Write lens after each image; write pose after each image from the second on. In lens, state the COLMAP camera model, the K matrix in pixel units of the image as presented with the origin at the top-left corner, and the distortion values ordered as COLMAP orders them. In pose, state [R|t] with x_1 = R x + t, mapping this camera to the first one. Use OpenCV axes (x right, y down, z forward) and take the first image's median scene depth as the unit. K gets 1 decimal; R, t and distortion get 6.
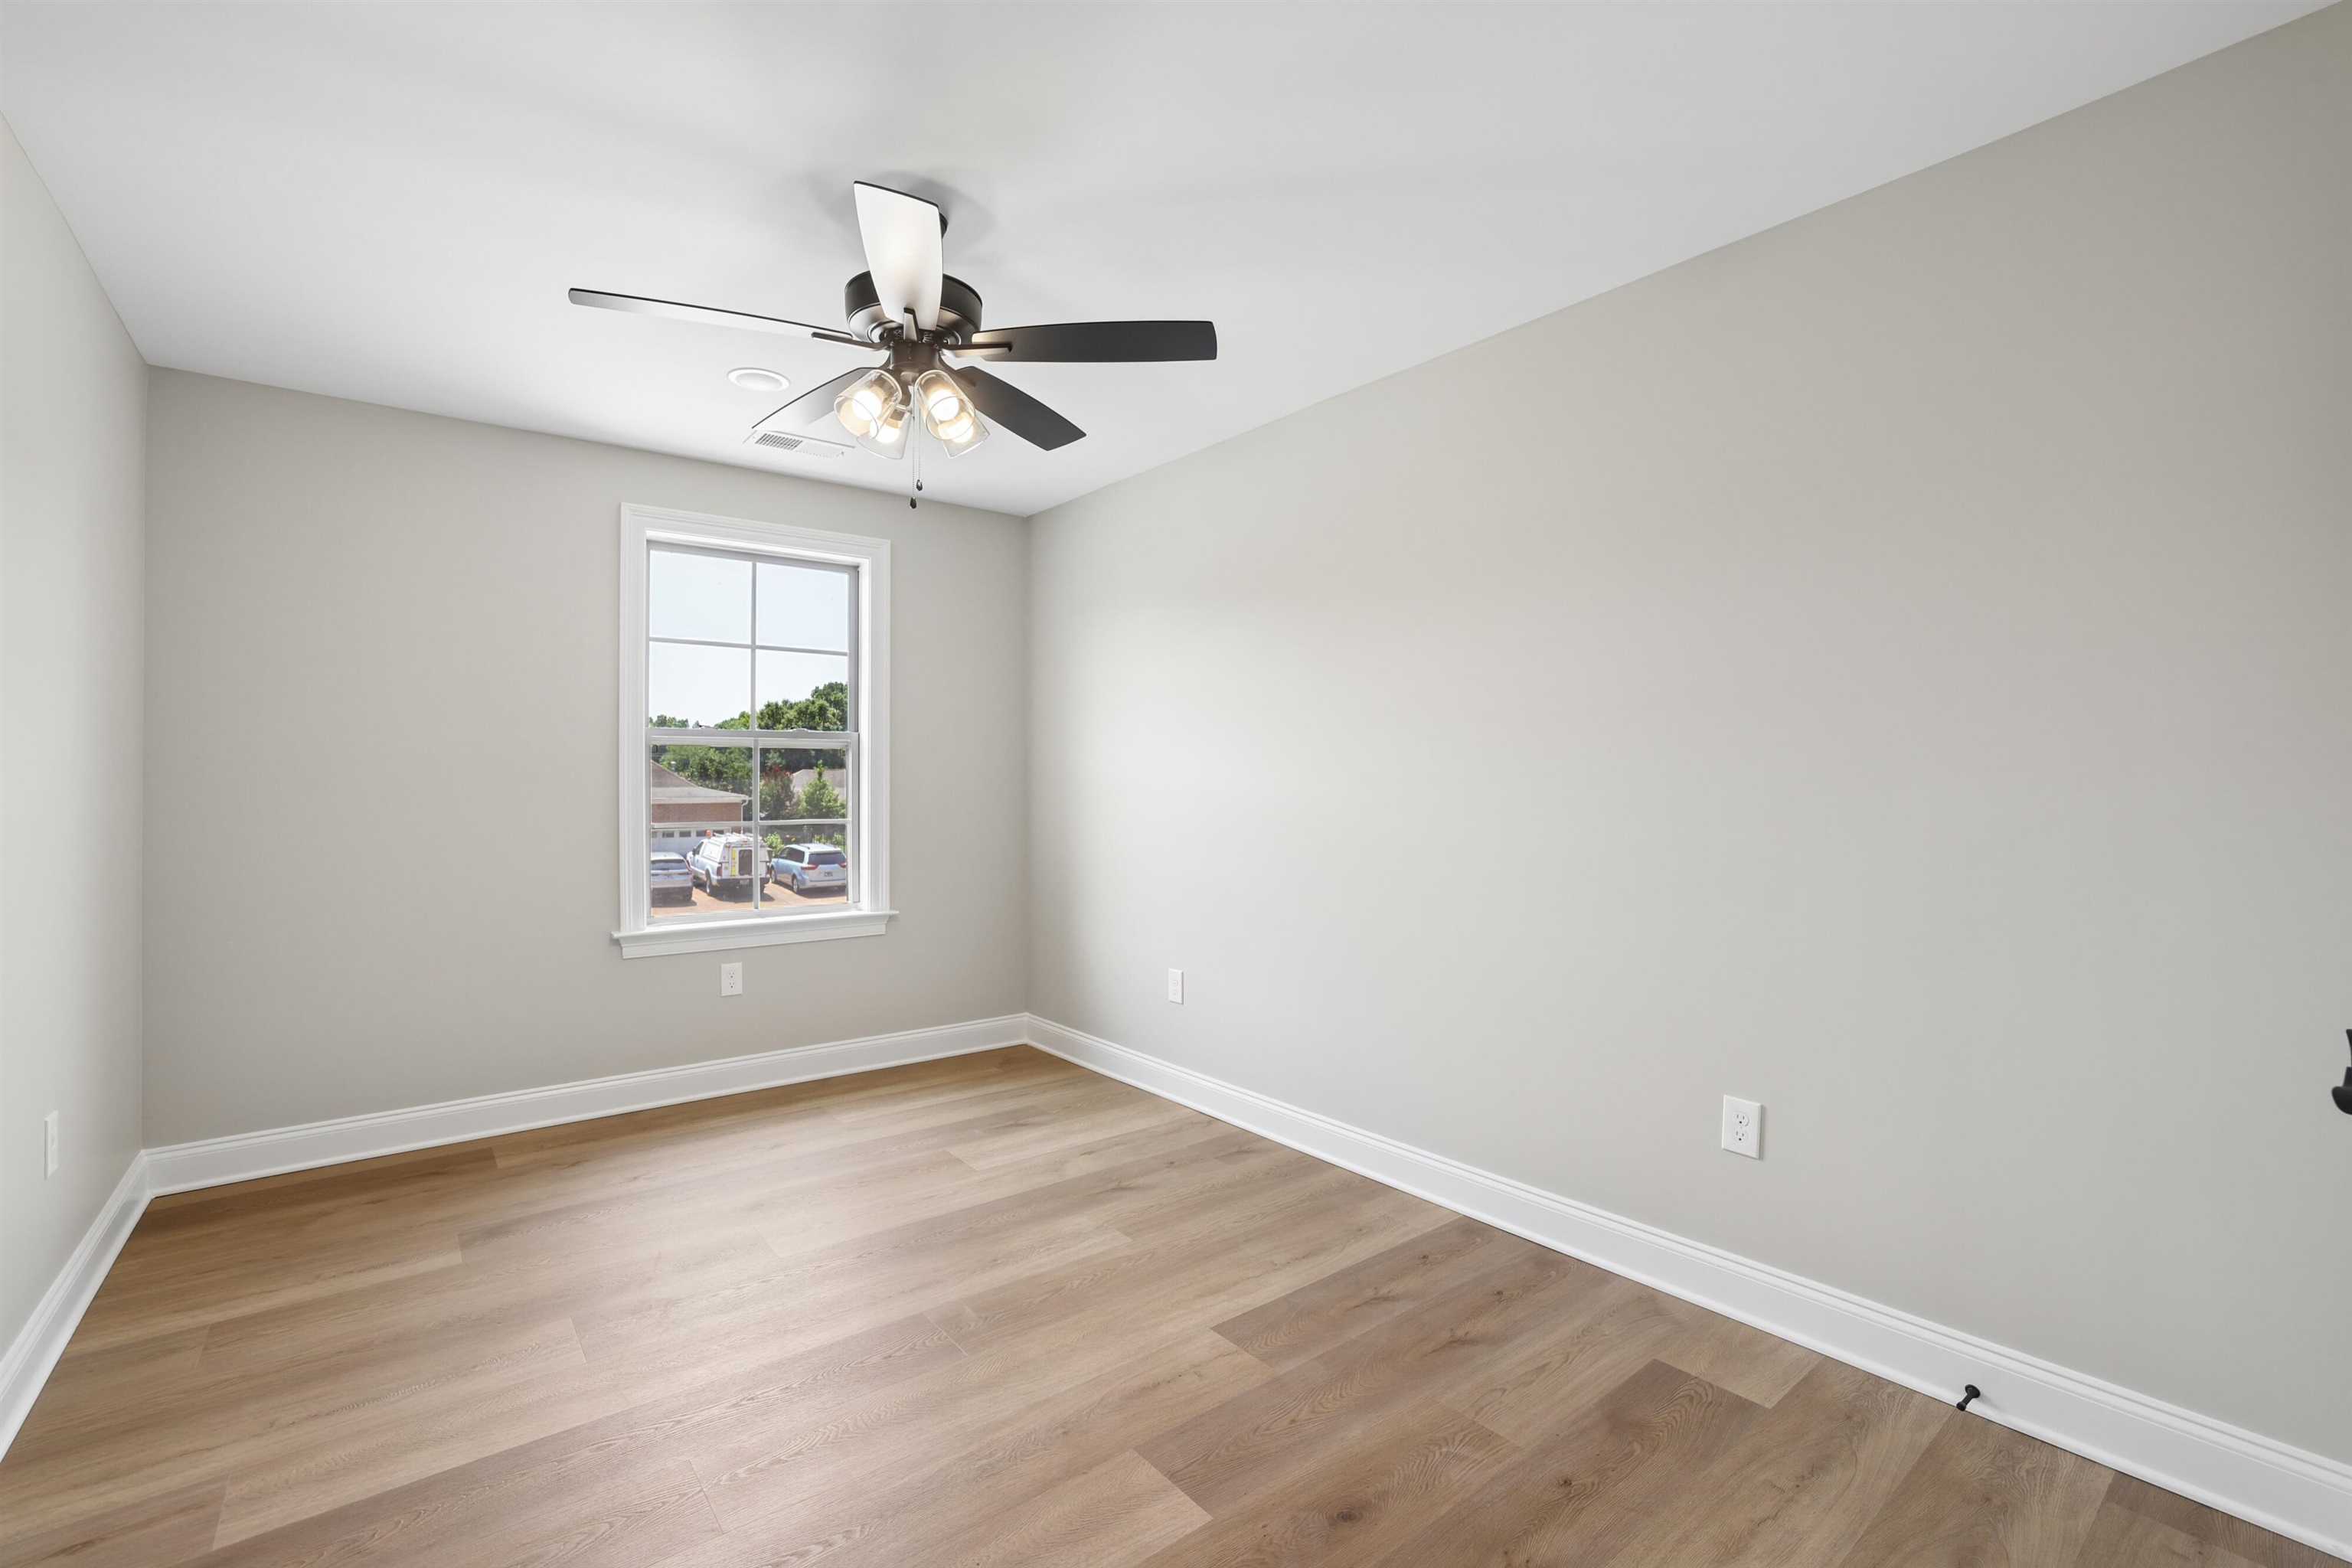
lens RADIAL K [[1015.0, 0, 1149.6], [0, 1015.0, 755.3], [0, 0, 1]] dist [-0.000134, 0.000049]
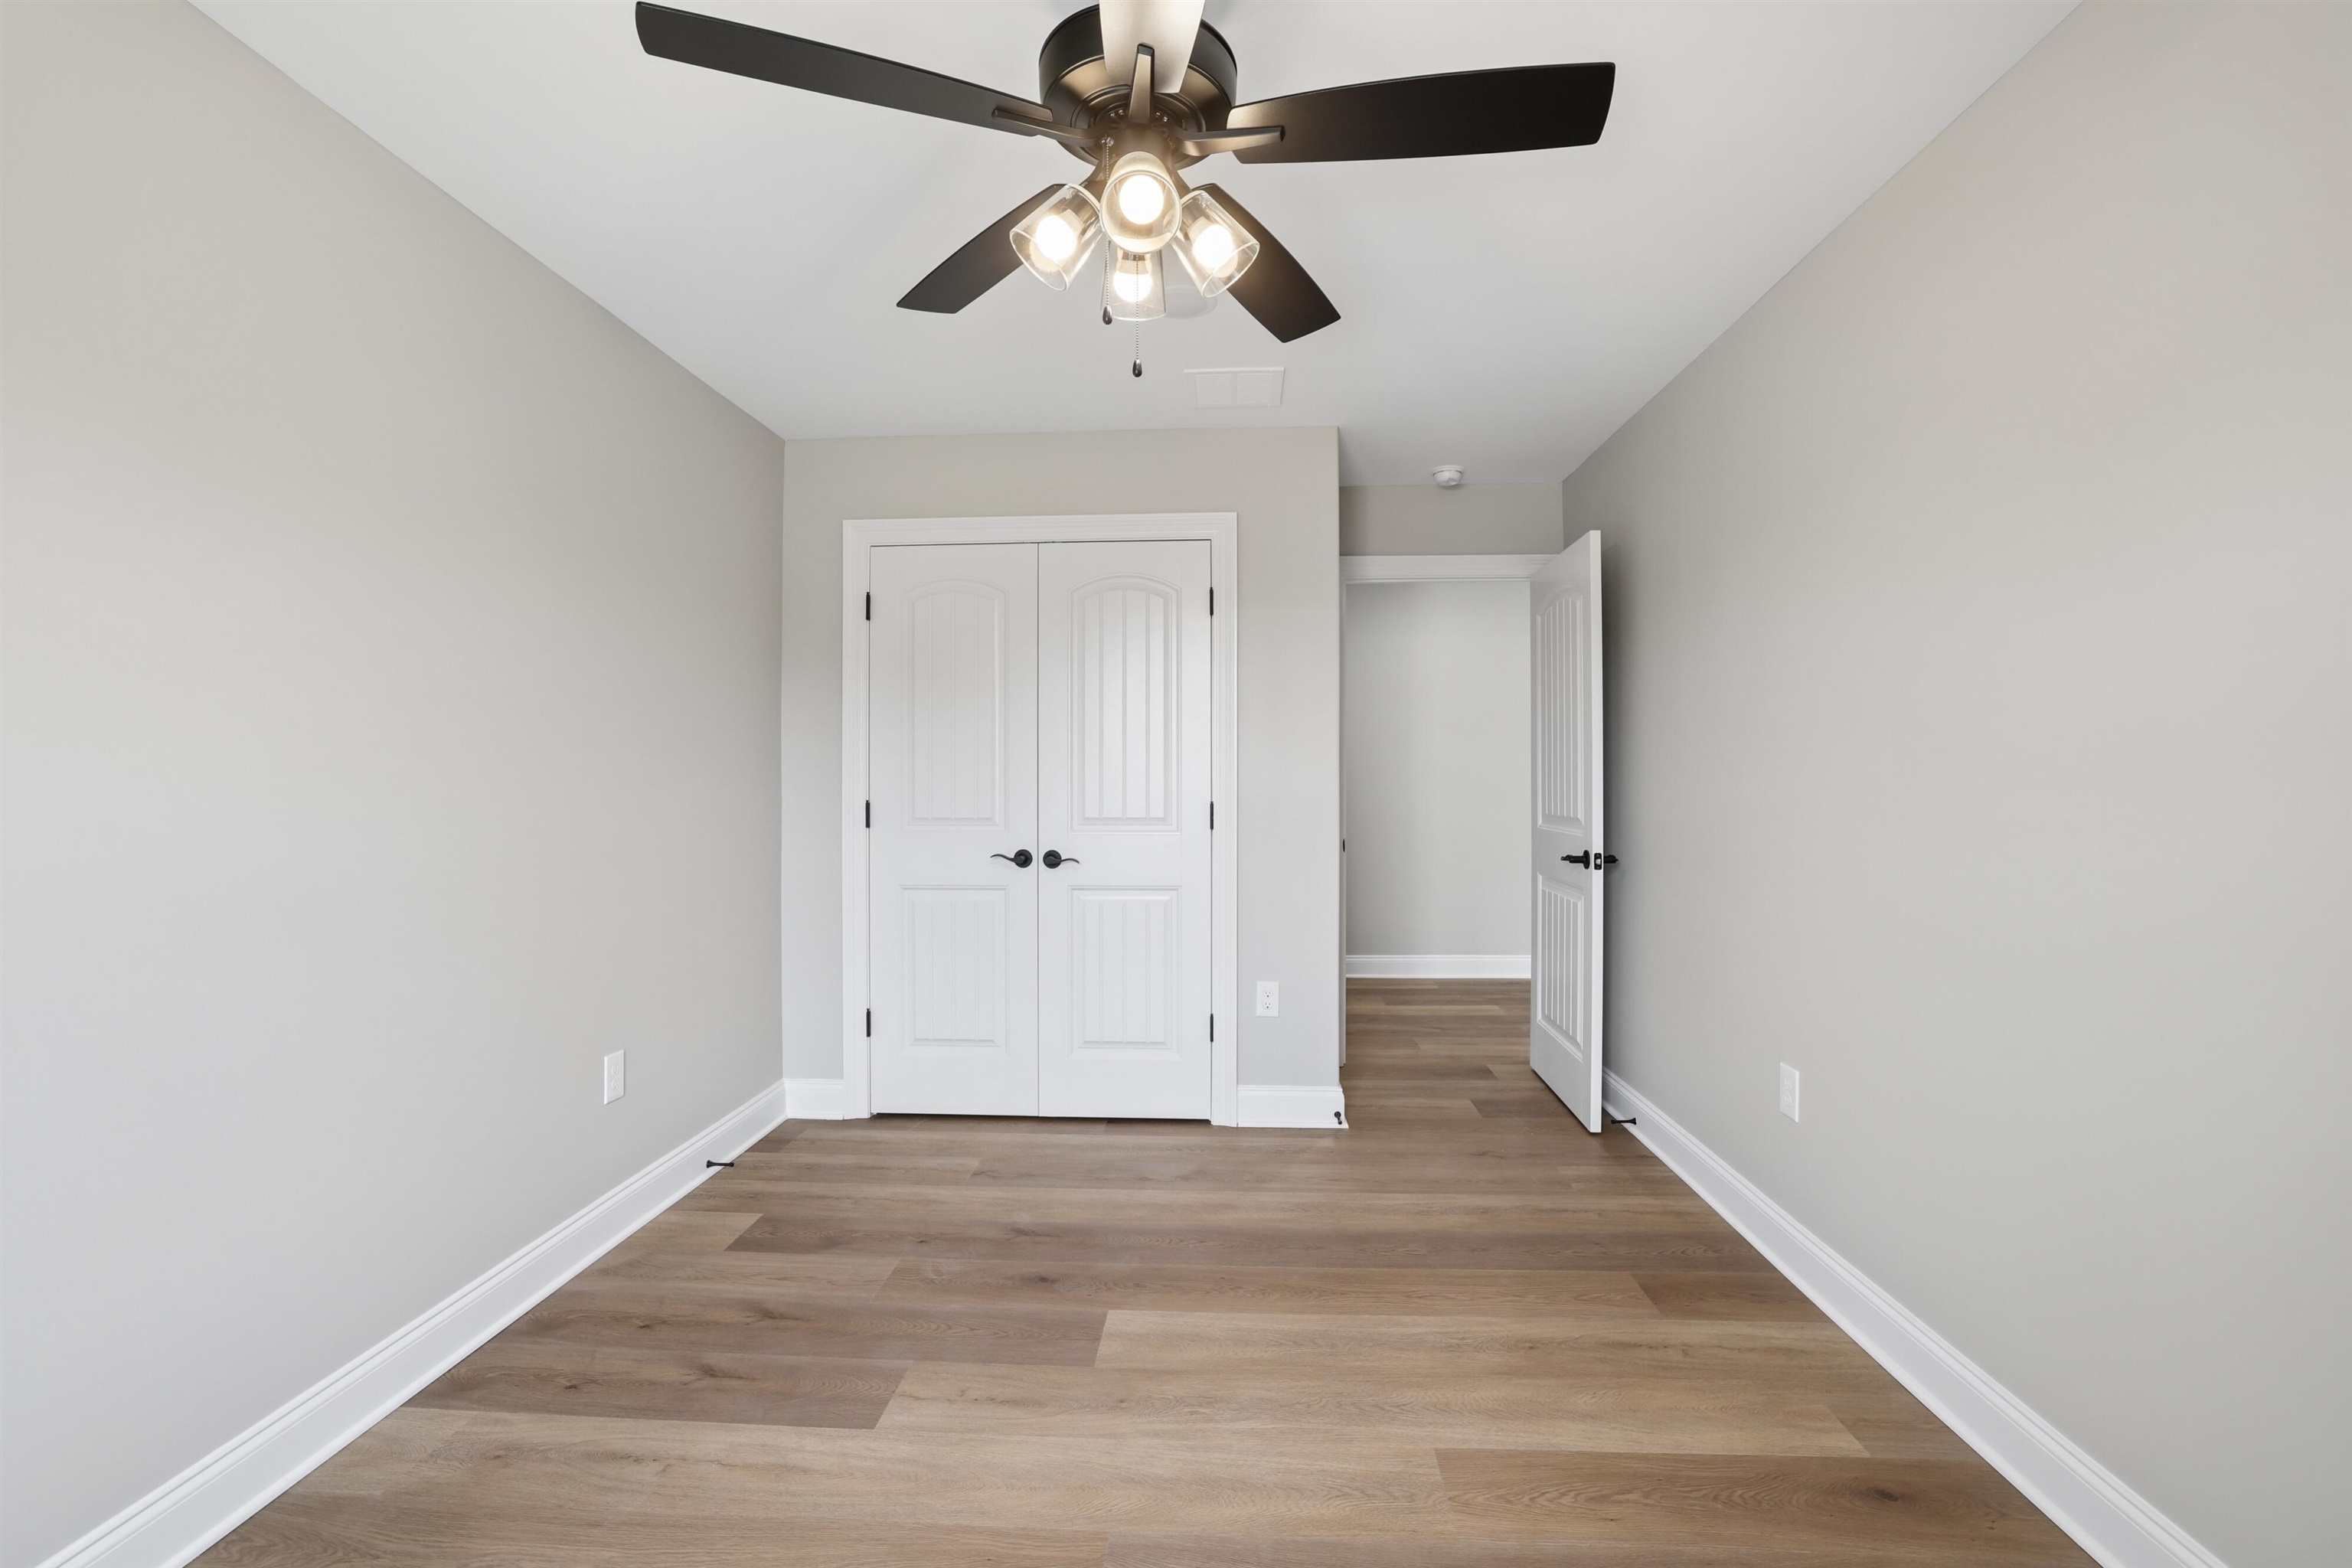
lens RADIAL K [[1051.3, 0, 1176.0], [0, 1051.3, 784.0], [0, 0, 1]] dist [-0.000117, -0.000045]
pose [[-0.755142, 0.006553, 0.655528, -0.693887], [-0.012524, 0.999623, -0.024420, 0.050131], [-0.655442, -0.026650, -0.754776, 1.489216]]
